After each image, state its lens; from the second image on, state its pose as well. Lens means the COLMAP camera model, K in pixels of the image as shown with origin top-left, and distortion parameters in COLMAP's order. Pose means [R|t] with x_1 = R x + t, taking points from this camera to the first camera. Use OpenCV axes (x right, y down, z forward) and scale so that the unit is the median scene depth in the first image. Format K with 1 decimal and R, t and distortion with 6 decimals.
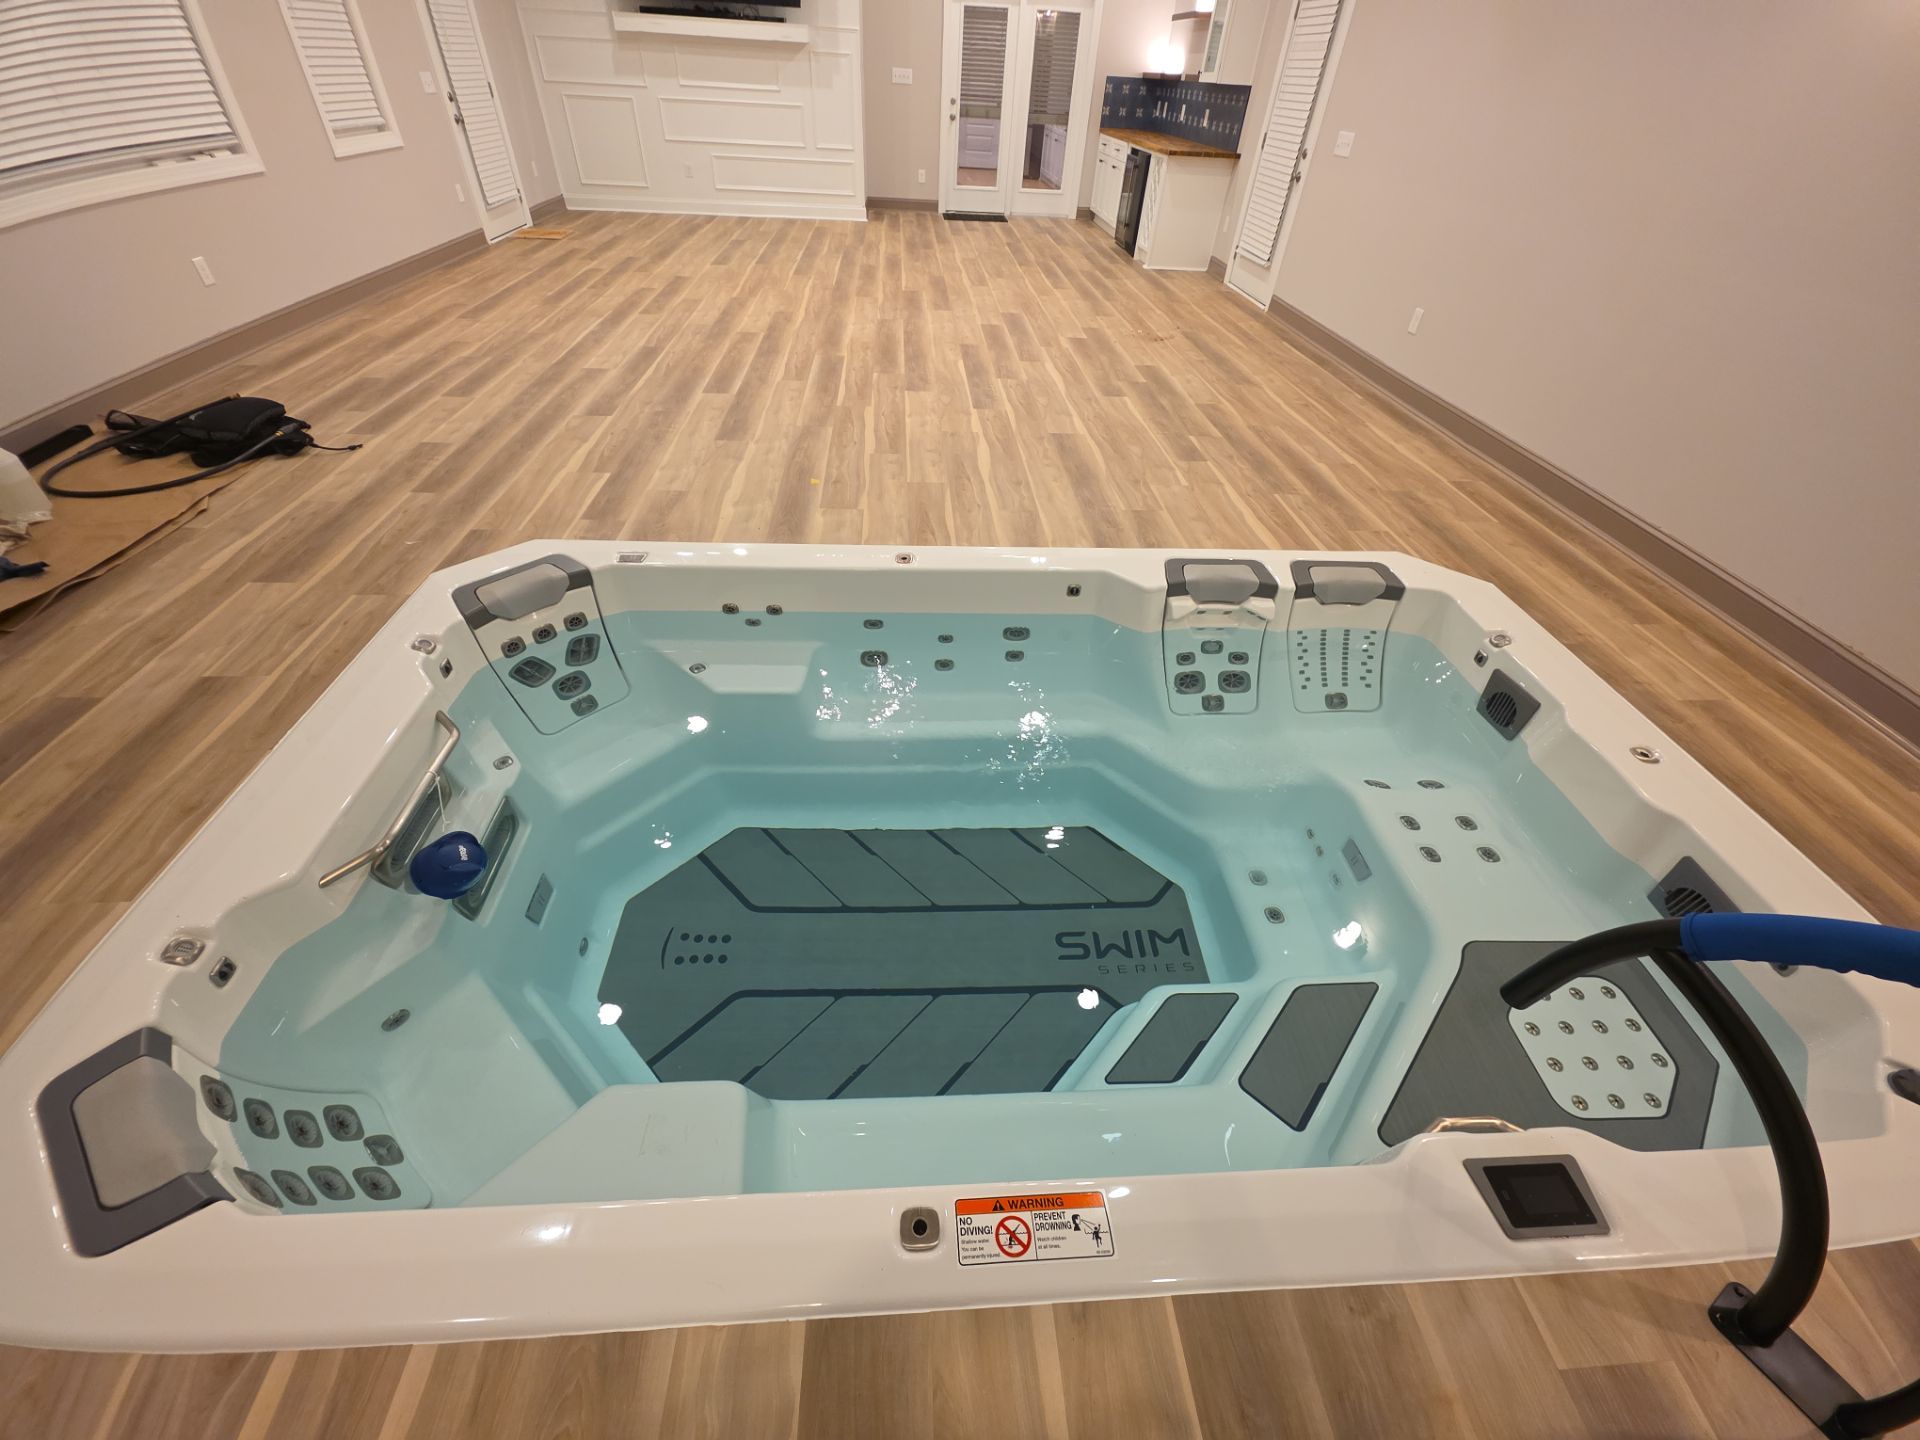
lens RADIAL K [[762.8, 0, 950.7], [0, 762.8, 724.2], [0, 0, 1]] dist [0.011776, -0.007619]
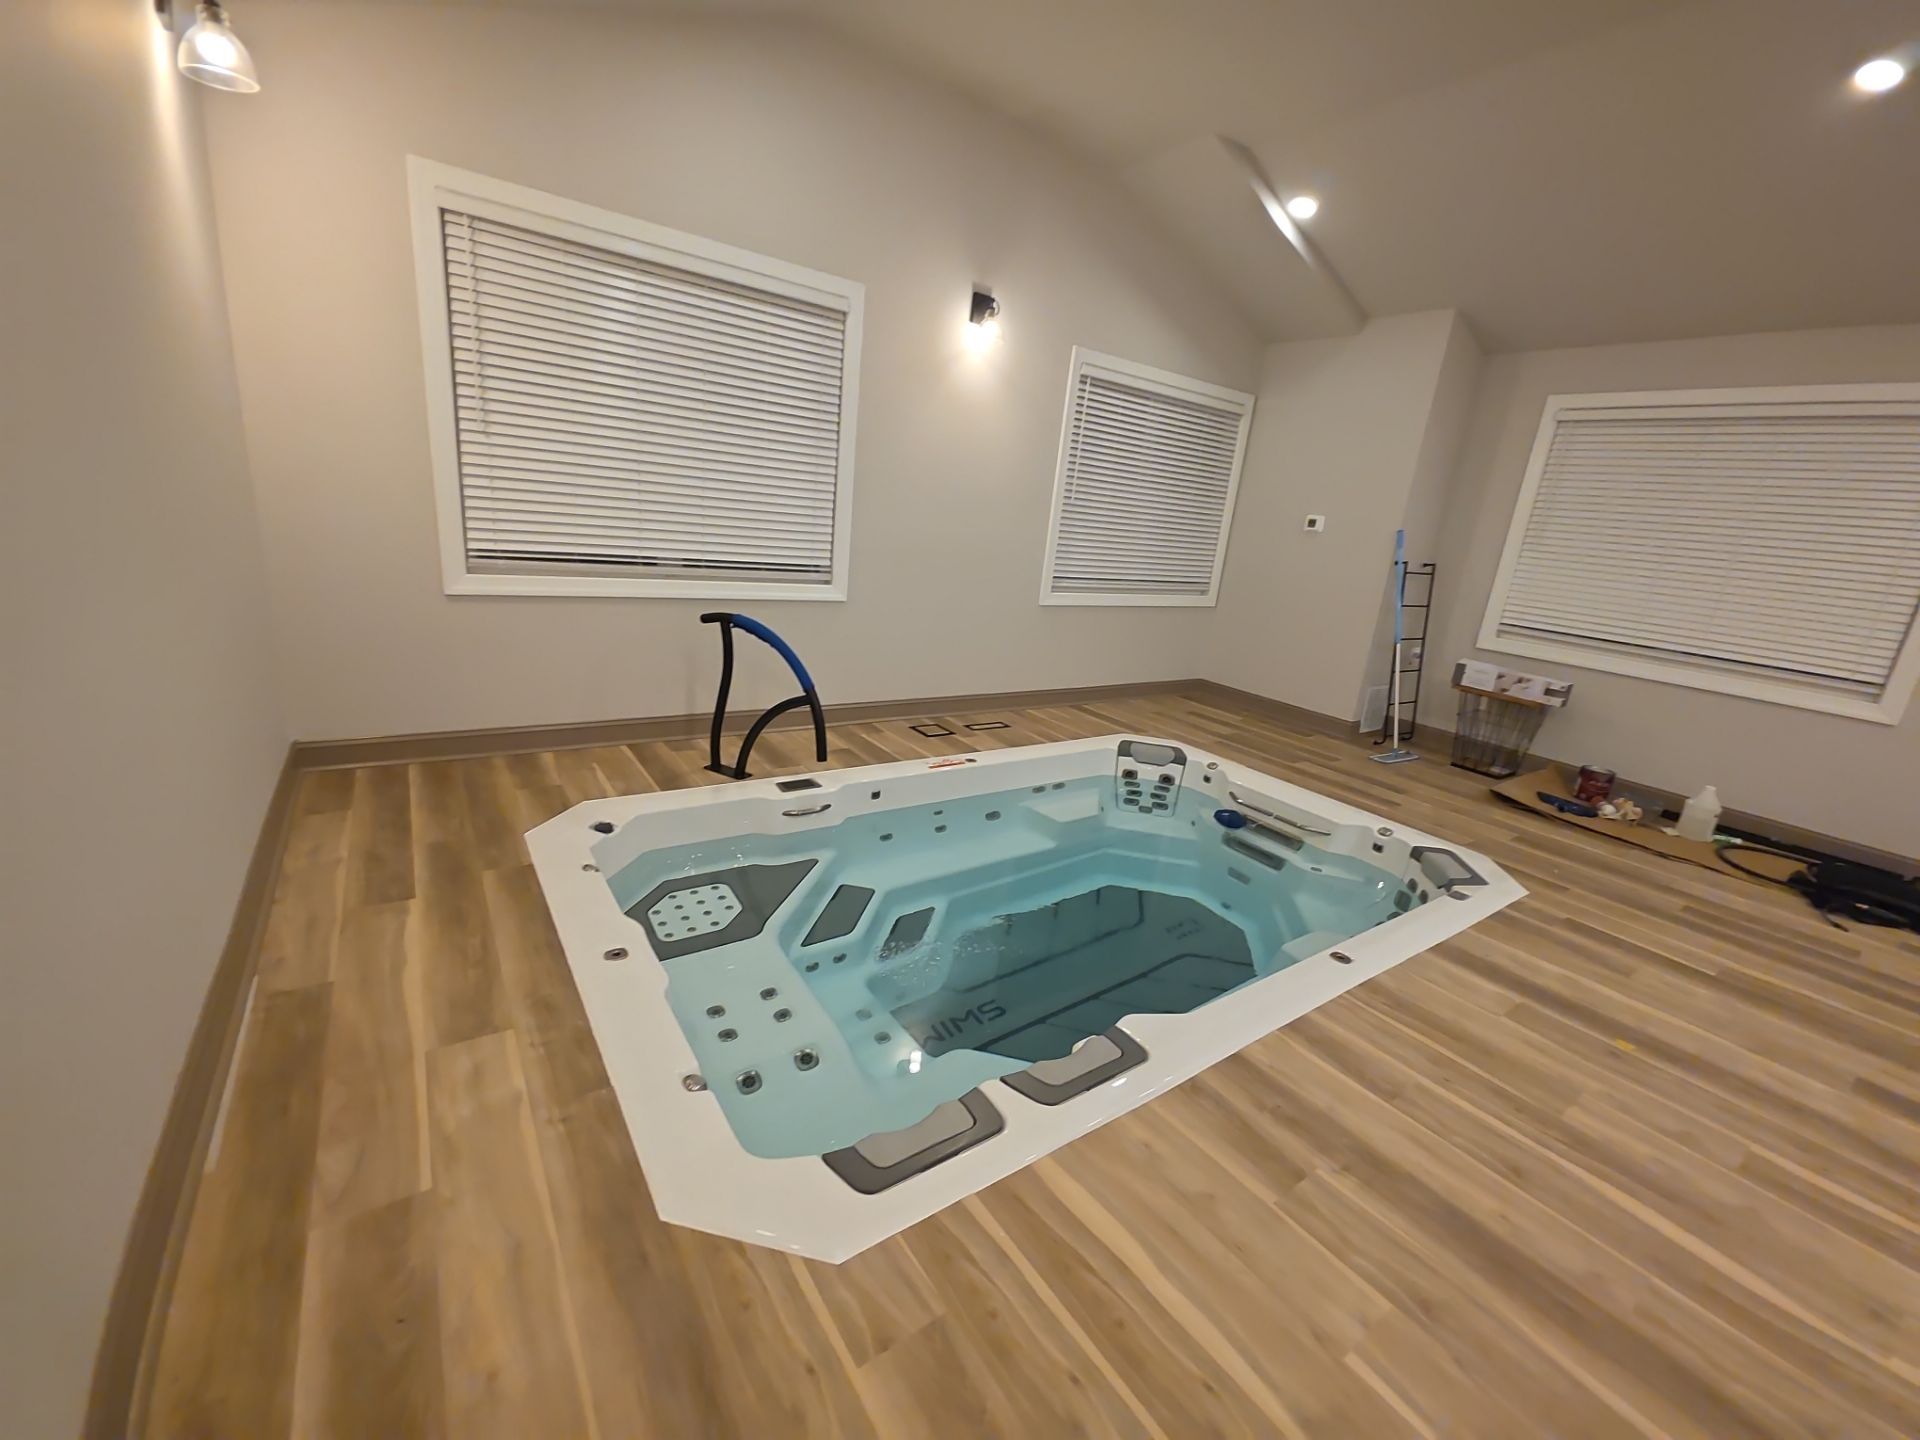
lens RADIAL K [[762.8, 0, 957.7], [0, 762.8, 718.3], [0, 0, 1]] dist [0.011776, -0.007619]
pose [[-0.837844, 0.017511, -0.545629, 0.687880], [-0.448613, 0.547439, 0.706440, -0.683914], [0.311069, 0.836662, -0.450813, 0.857763]]
